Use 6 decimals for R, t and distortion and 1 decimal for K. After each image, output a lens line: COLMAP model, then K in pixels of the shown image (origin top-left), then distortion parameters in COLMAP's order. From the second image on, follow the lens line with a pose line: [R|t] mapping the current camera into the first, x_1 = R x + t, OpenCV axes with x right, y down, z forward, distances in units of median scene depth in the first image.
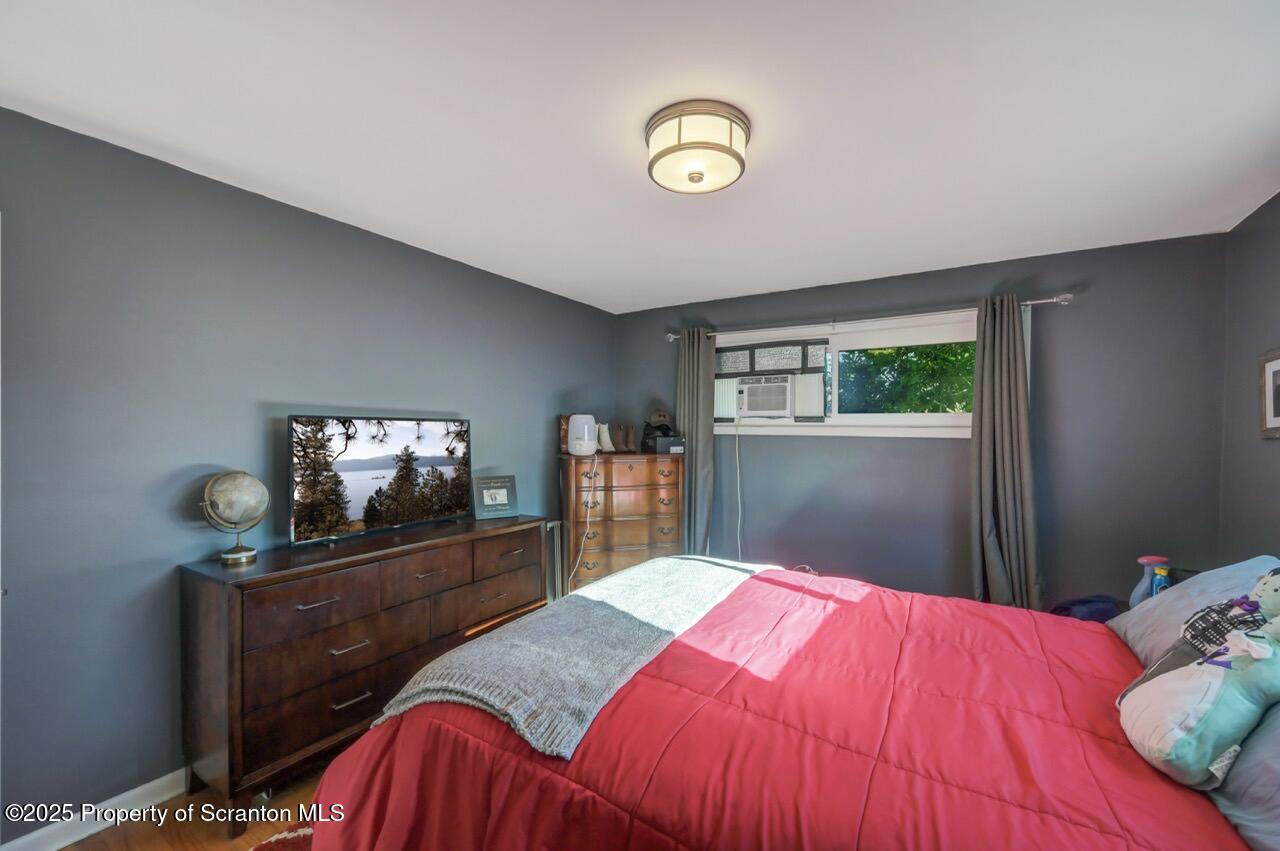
lens RADIAL K [[514.2, 0, 641.6], [0, 514.2, 426.4], [0, 0, 1]] dist [0.000197, 0.000277]
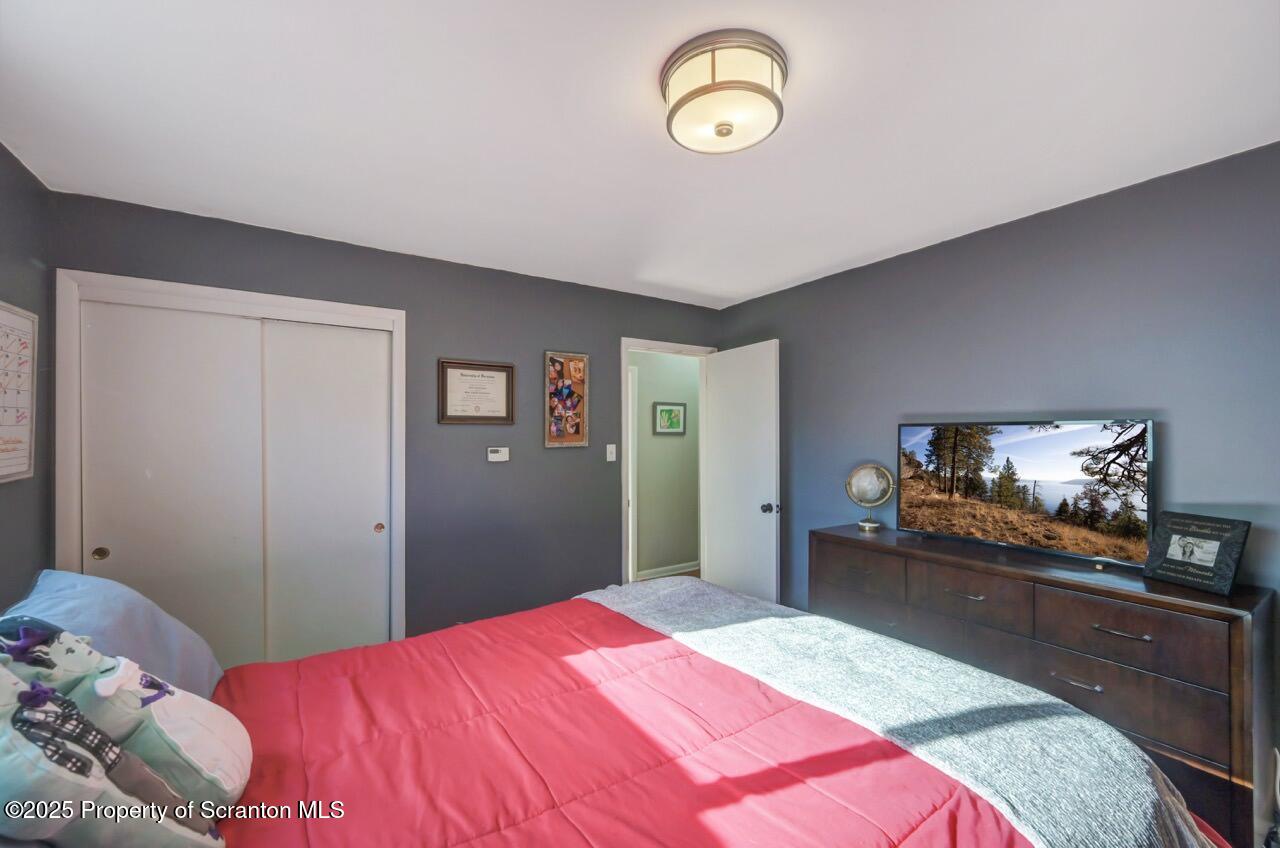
lens RADIAL K [[514.2, 0, 641.2], [0, 514.2, 428.5], [0, 0, 1]] dist [0.000197, 0.000277]
pose [[-0.405469, -0.011278, -0.914039, 1.120291], [0.002048, 0.999910, -0.013246, 0.012486], [0.914106, -0.007243, -0.405410, 1.491240]]
